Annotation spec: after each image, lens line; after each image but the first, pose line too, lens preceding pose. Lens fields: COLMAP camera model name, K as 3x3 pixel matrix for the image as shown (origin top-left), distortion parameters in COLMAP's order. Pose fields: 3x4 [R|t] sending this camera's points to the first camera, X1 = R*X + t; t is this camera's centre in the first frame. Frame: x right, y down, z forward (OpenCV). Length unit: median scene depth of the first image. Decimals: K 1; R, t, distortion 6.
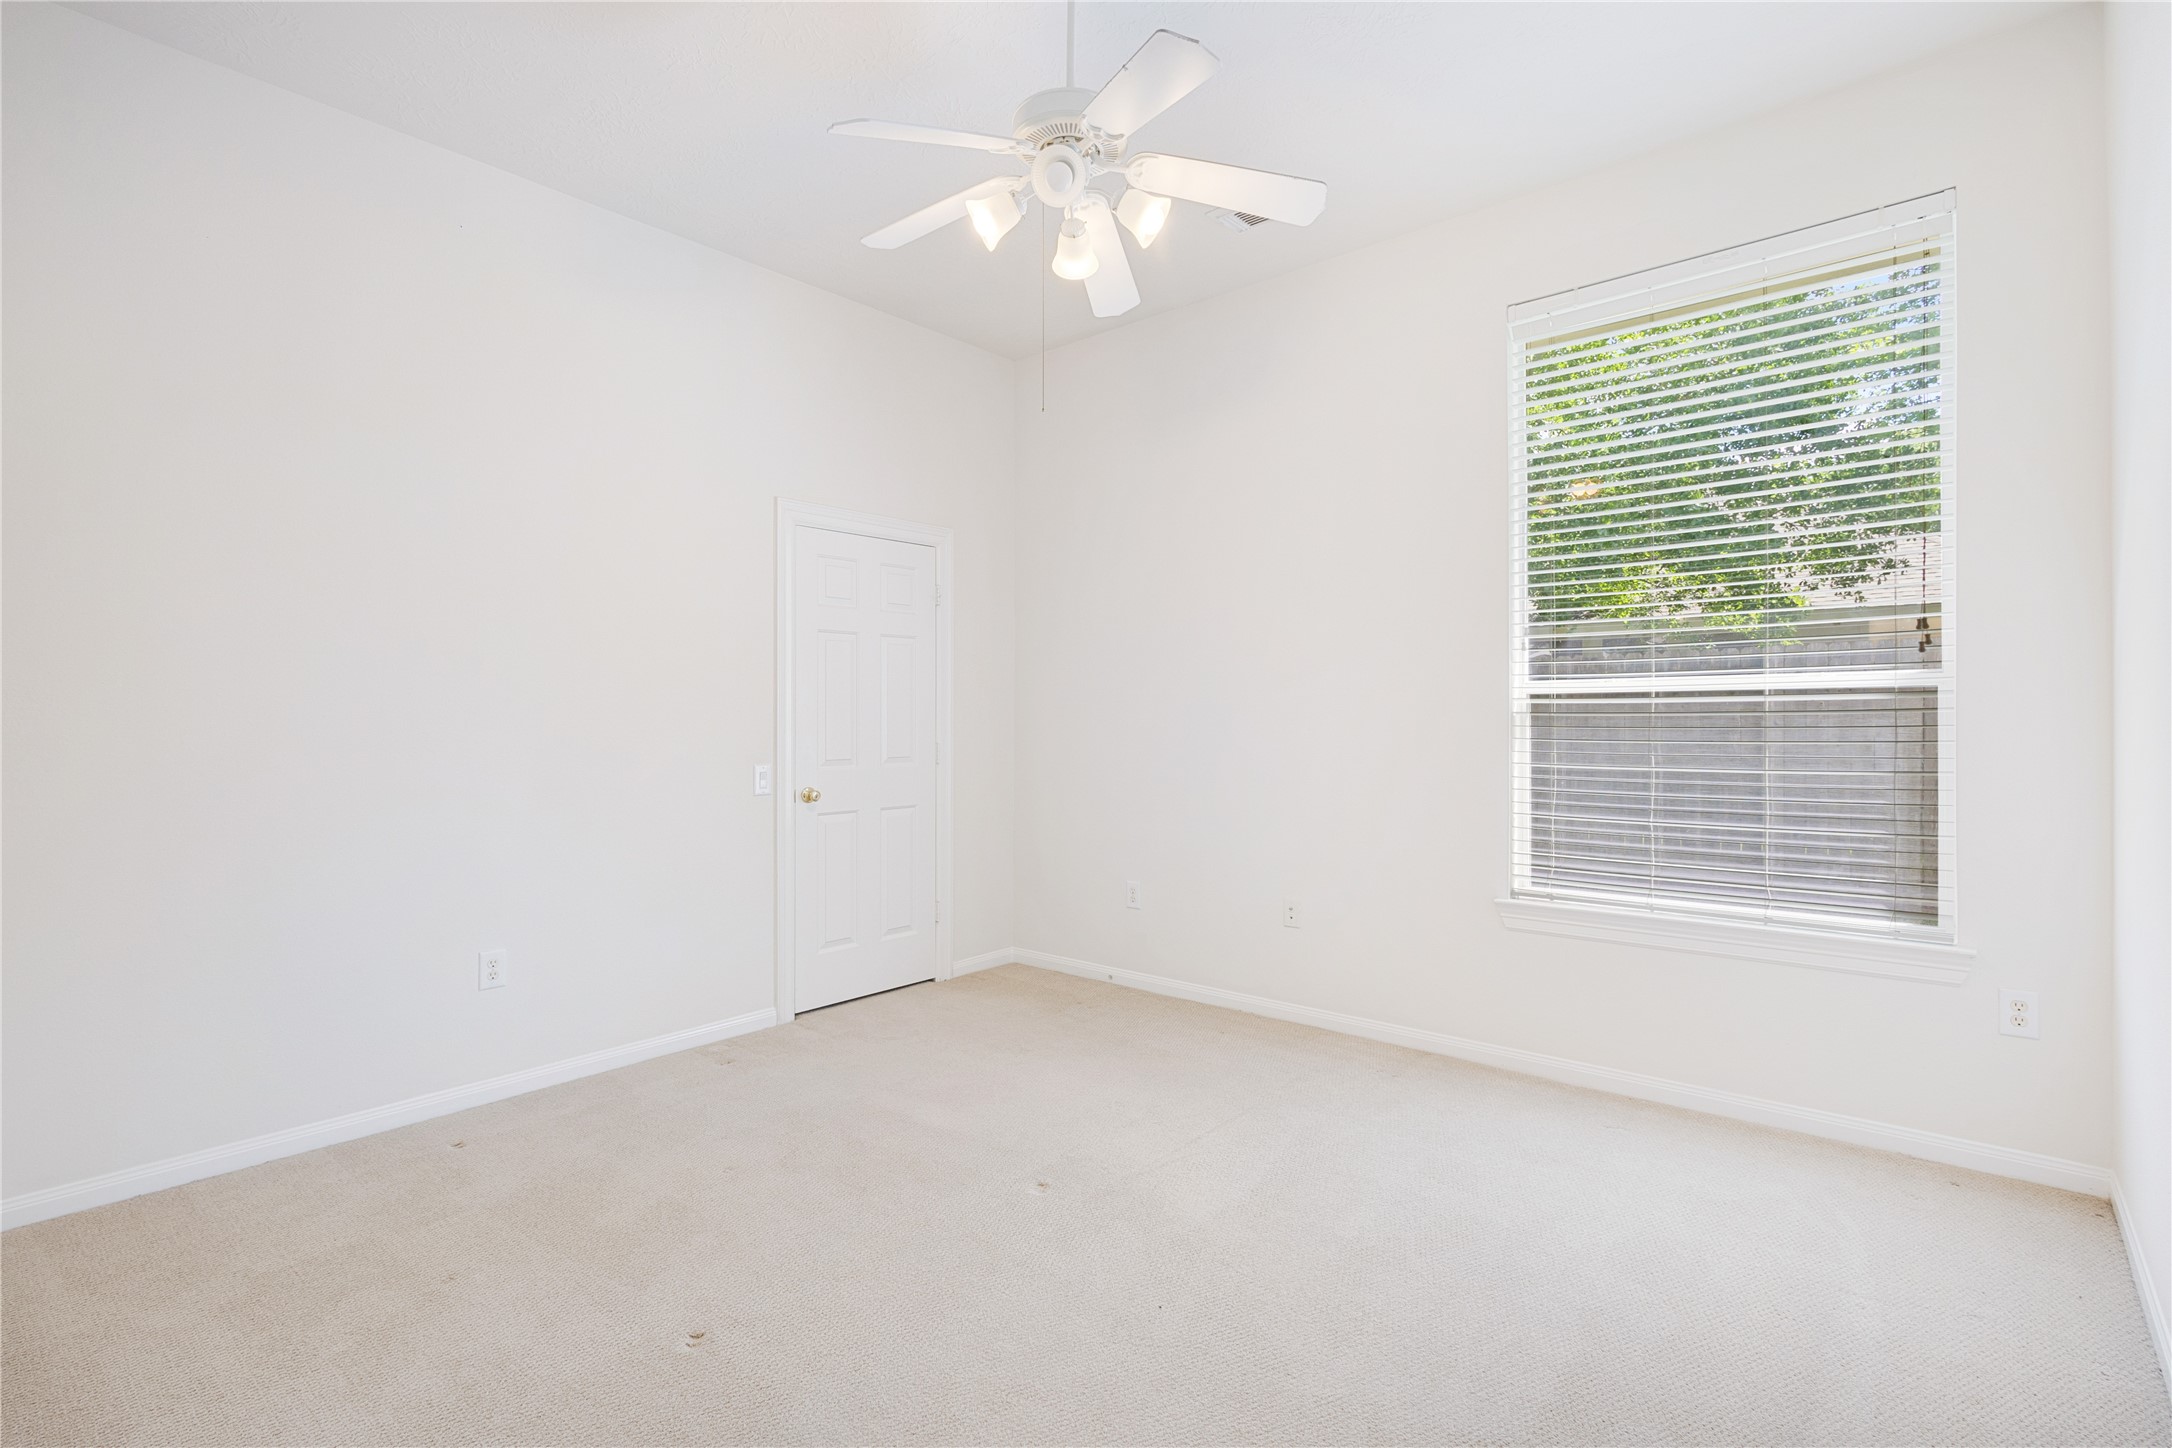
lens RADIAL K [[1011.9, 0, 1086.0], [0, 1011.9, 724.0], [0, 0, 1]] dist [0.001688, 0.000417]
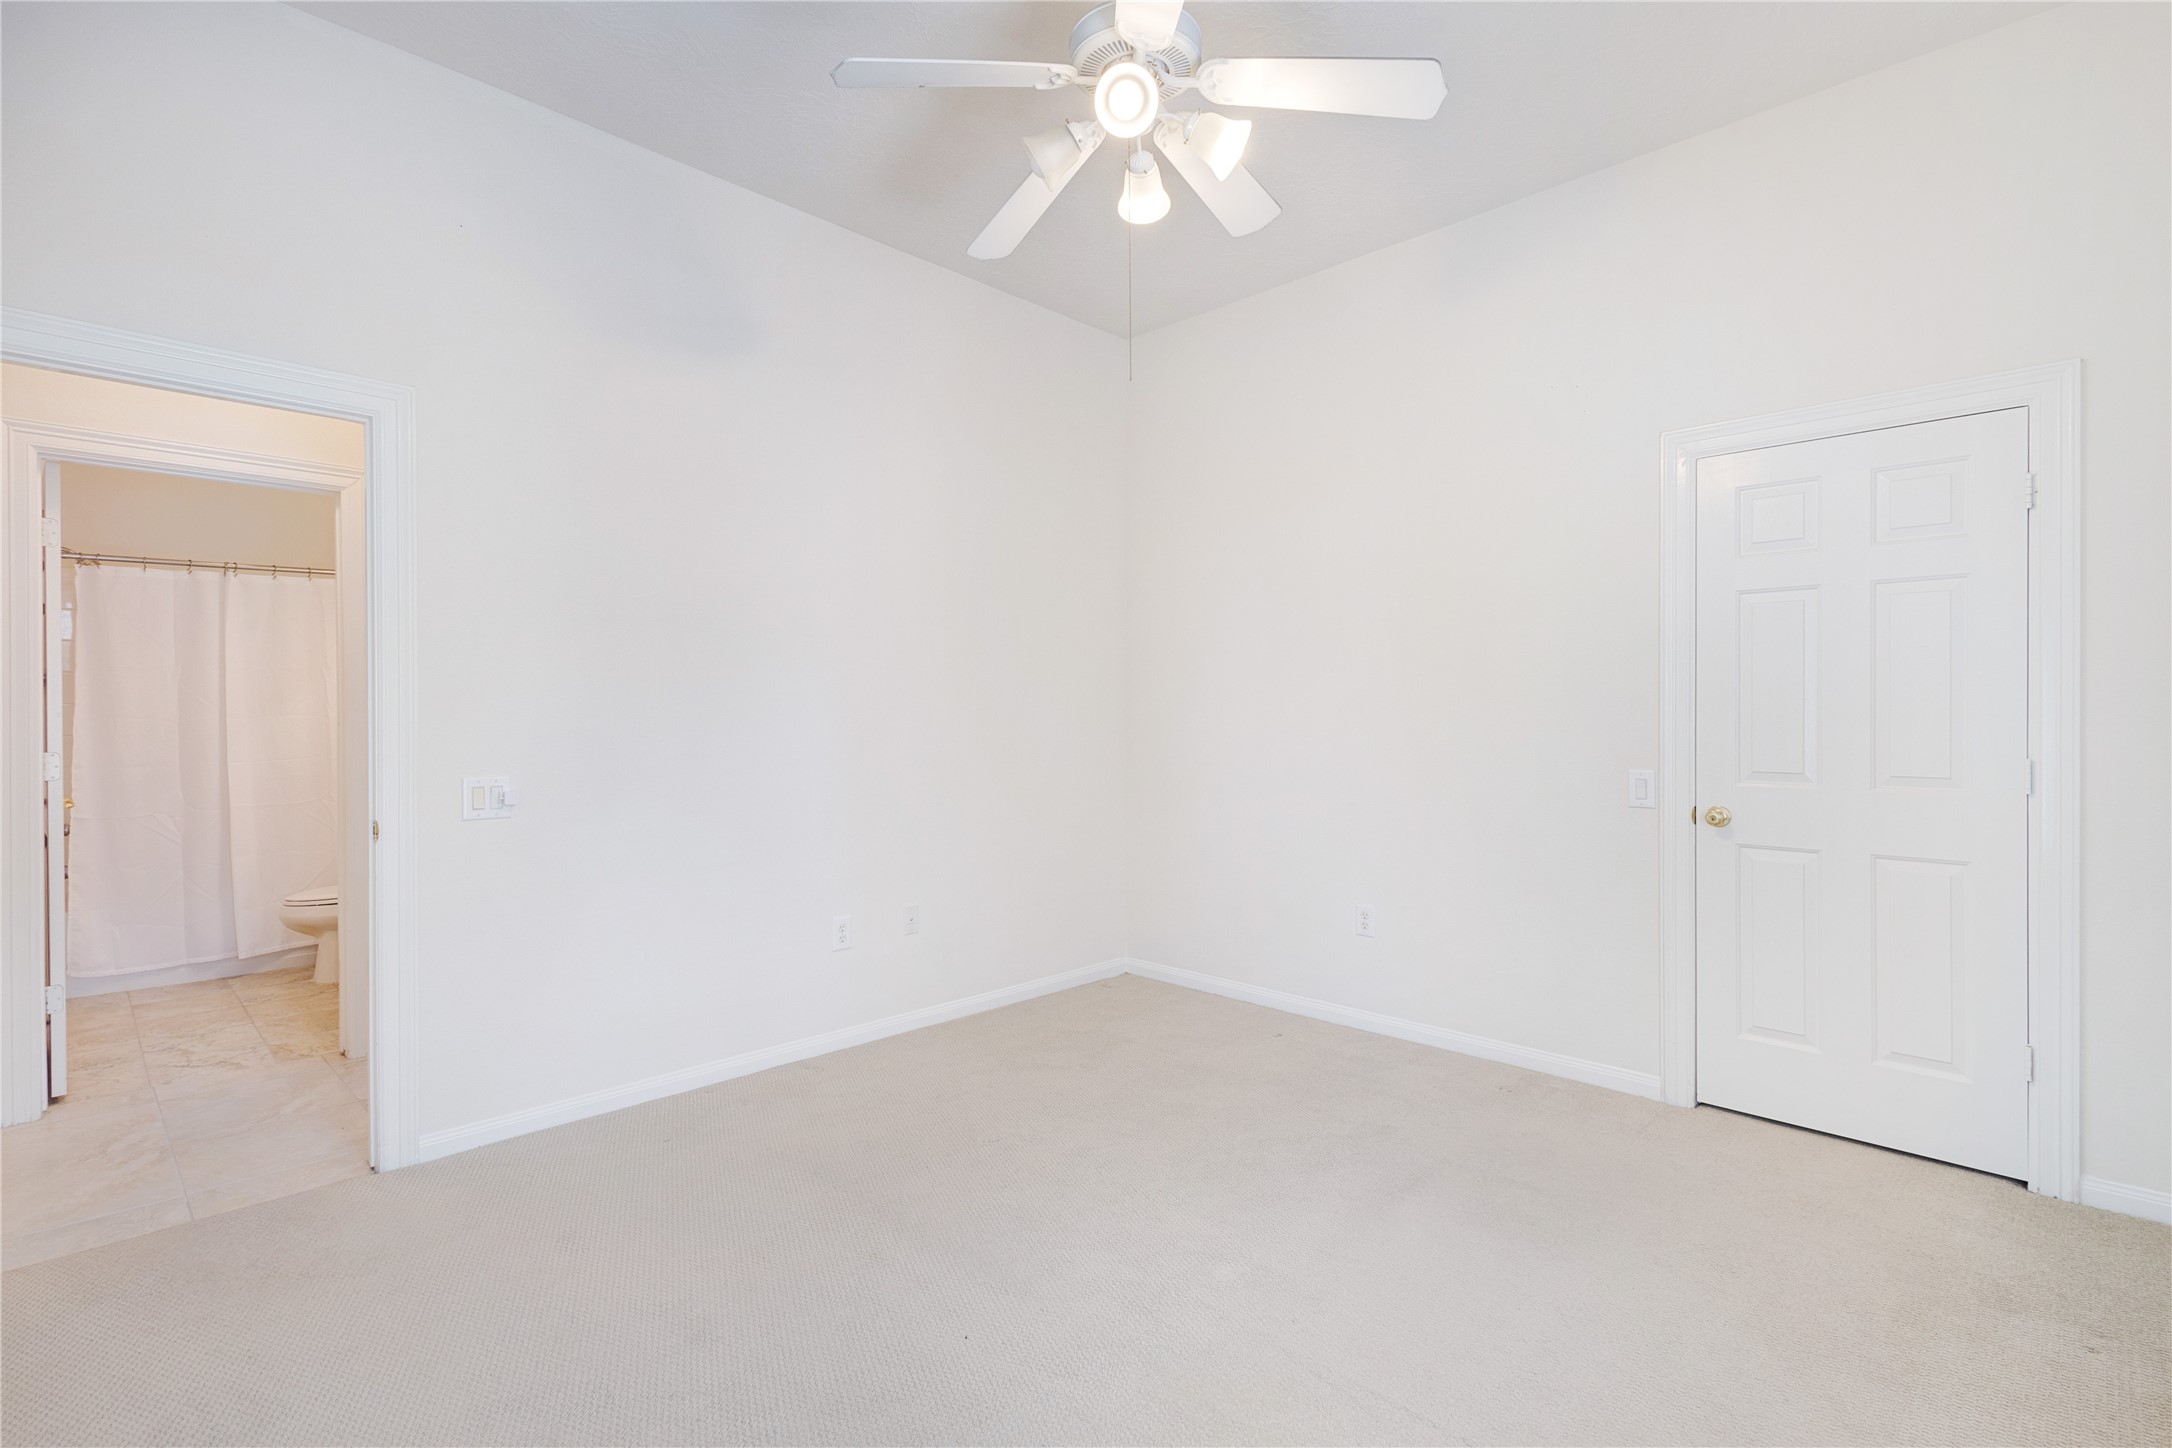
lens RADIAL K [[1011.9, 0, 1086.0], [0, 1011.9, 724.0], [0, 0, 1]] dist [0.001688, 0.000417]
pose [[-0.063951, 0.015945, -0.997826, 0.517253], [-0.007459, 0.999837, 0.016455, -0.007655], [0.997925, 0.008495, -0.063822, 0.605467]]
